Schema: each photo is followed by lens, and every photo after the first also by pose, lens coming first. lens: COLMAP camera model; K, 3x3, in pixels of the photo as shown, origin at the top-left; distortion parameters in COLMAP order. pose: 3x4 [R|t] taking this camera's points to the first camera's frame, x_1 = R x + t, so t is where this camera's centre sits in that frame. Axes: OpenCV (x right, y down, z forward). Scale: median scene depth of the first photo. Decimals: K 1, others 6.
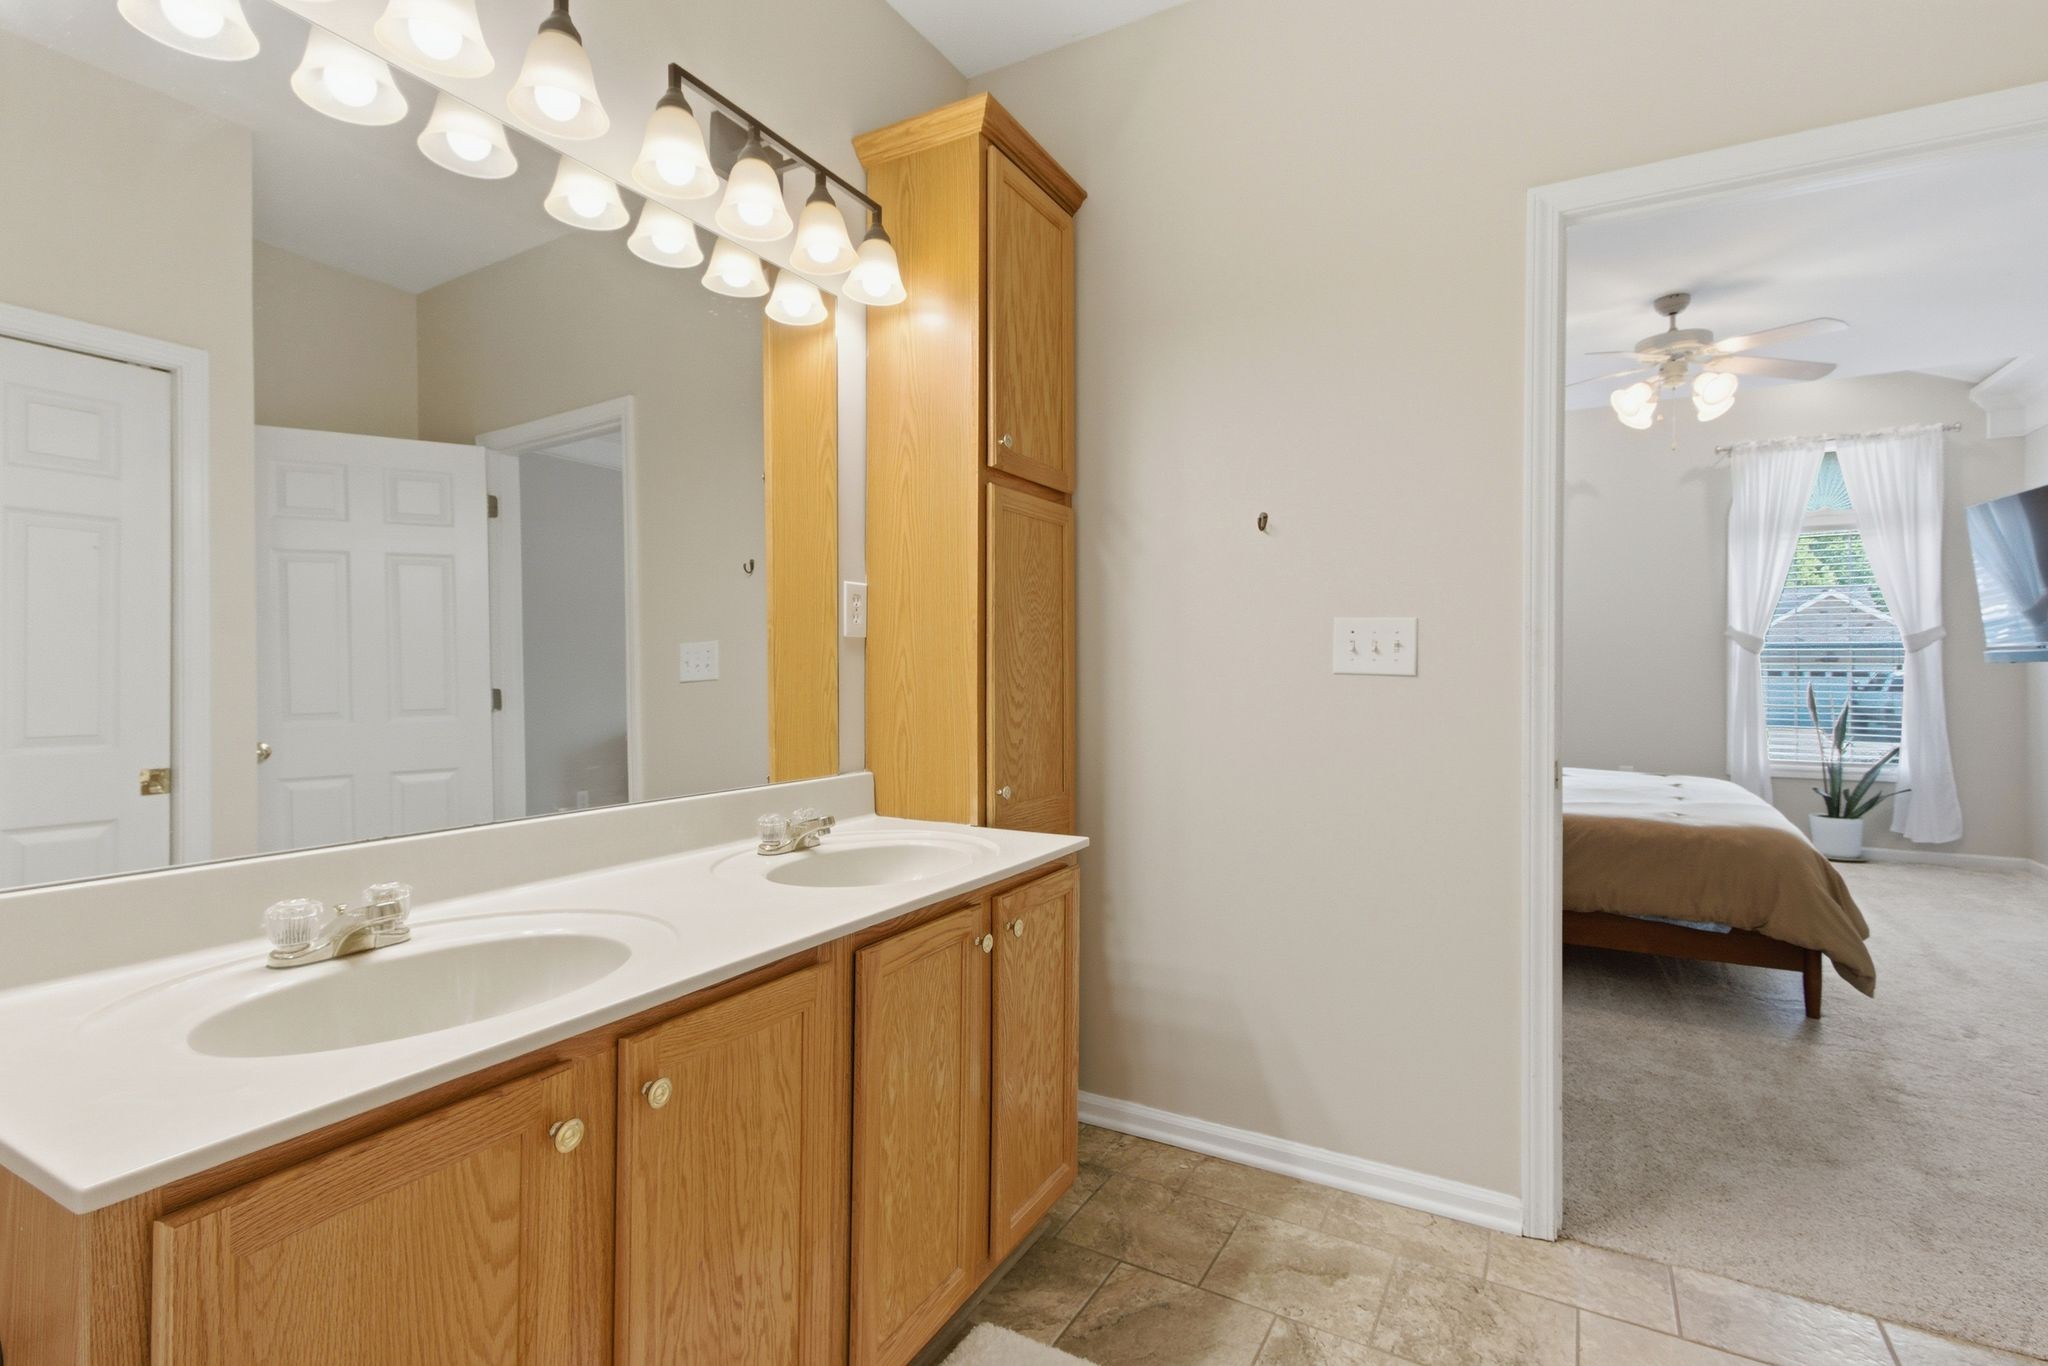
lens RADIAL K [[962.5, 0, 1024.9], [0, 962.5, 669.6], [0, 0, 1]] dist [0.004538, 0.001866]
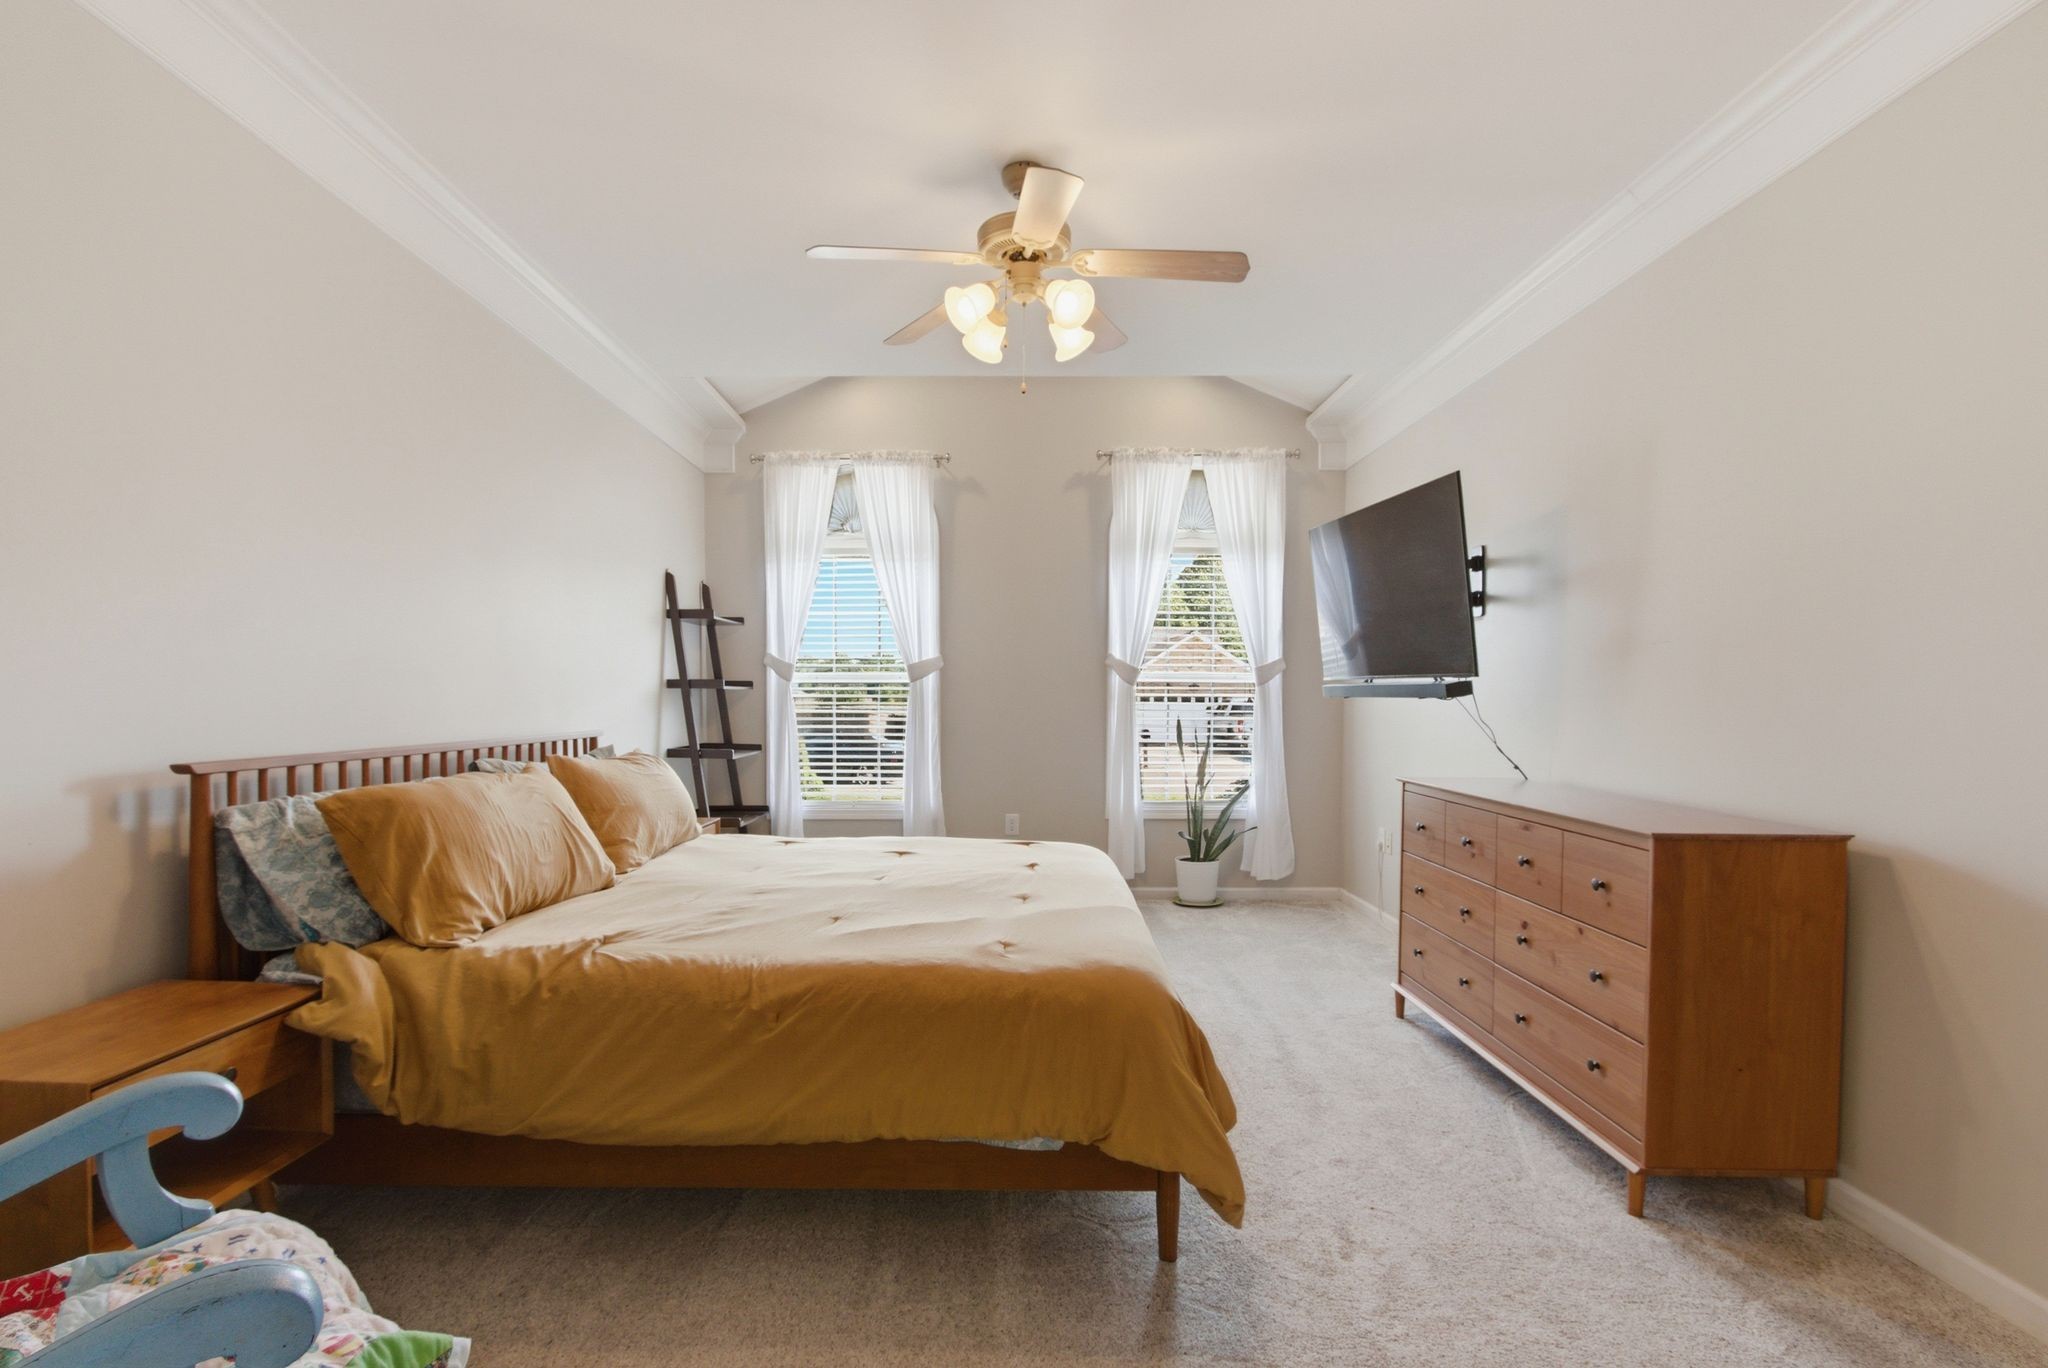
lens RADIAL K [[962.5, 0, 1022.6], [0, 962.5, 729.0], [0, 0, 1]] dist [0.004538, 0.001866]
pose [[0.868243, -0.014303, 0.495933, 0.232993], [-0.004720, 0.999301, 0.037085, -0.008385], [-0.496117, -0.034539, 0.867569, 0.280939]]
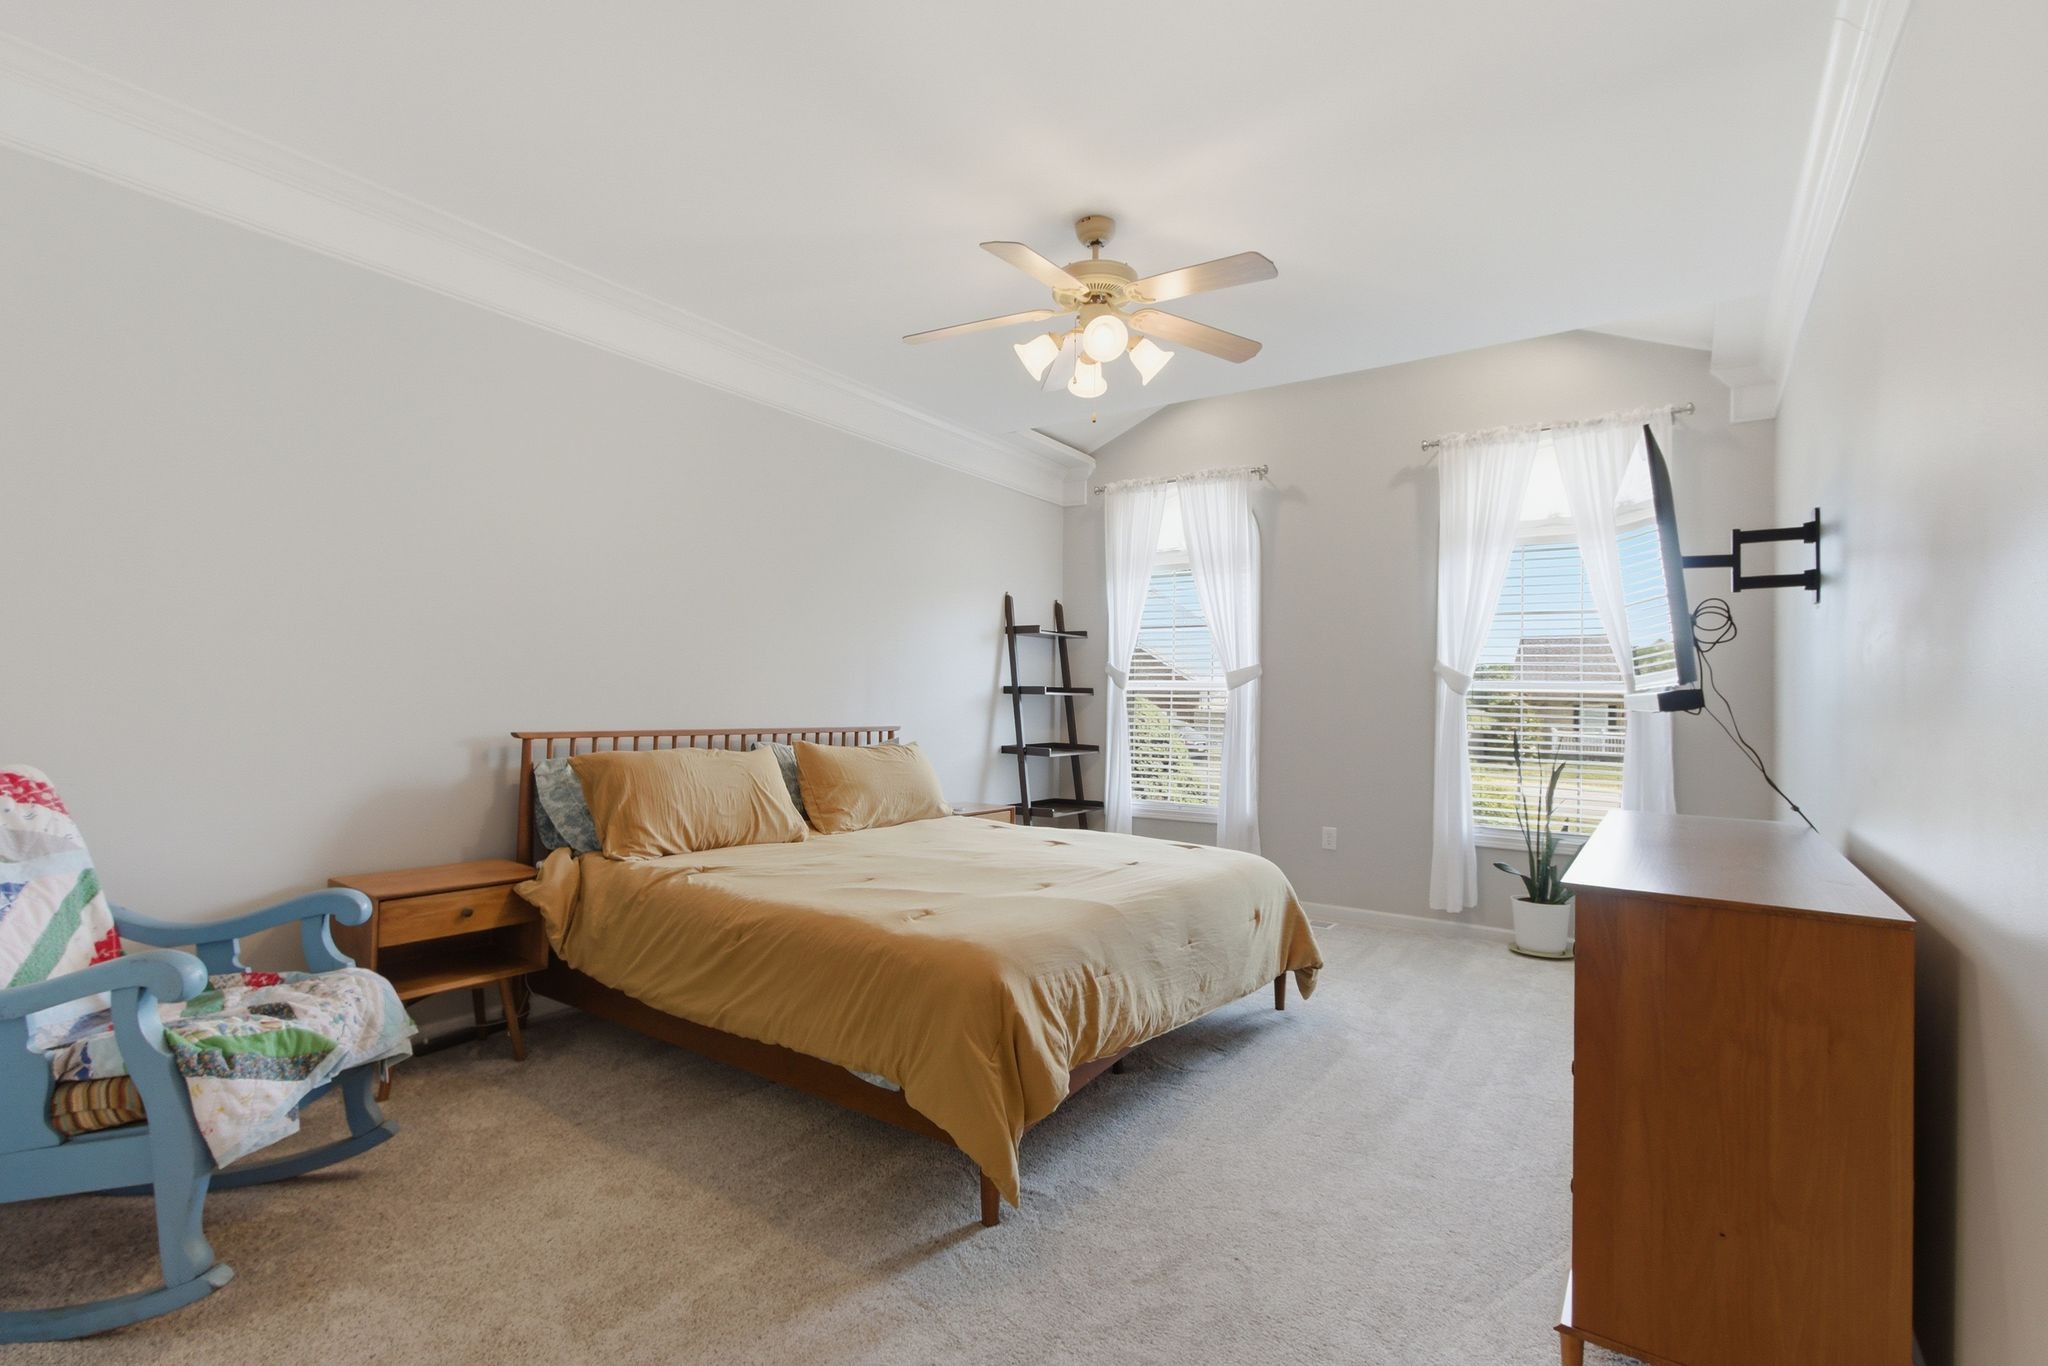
lens RADIAL K [[962.5, 0, 1028.7], [0, 962.5, 689.2], [0, 0, 1]] dist [0.004538, 0.001866]
pose [[0.996176, 0.017279, -0.085641, 0.497701], [-0.018026, 0.999806, -0.007958, -0.008486], [0.085487, 0.009472, 0.996294, 0.176432]]
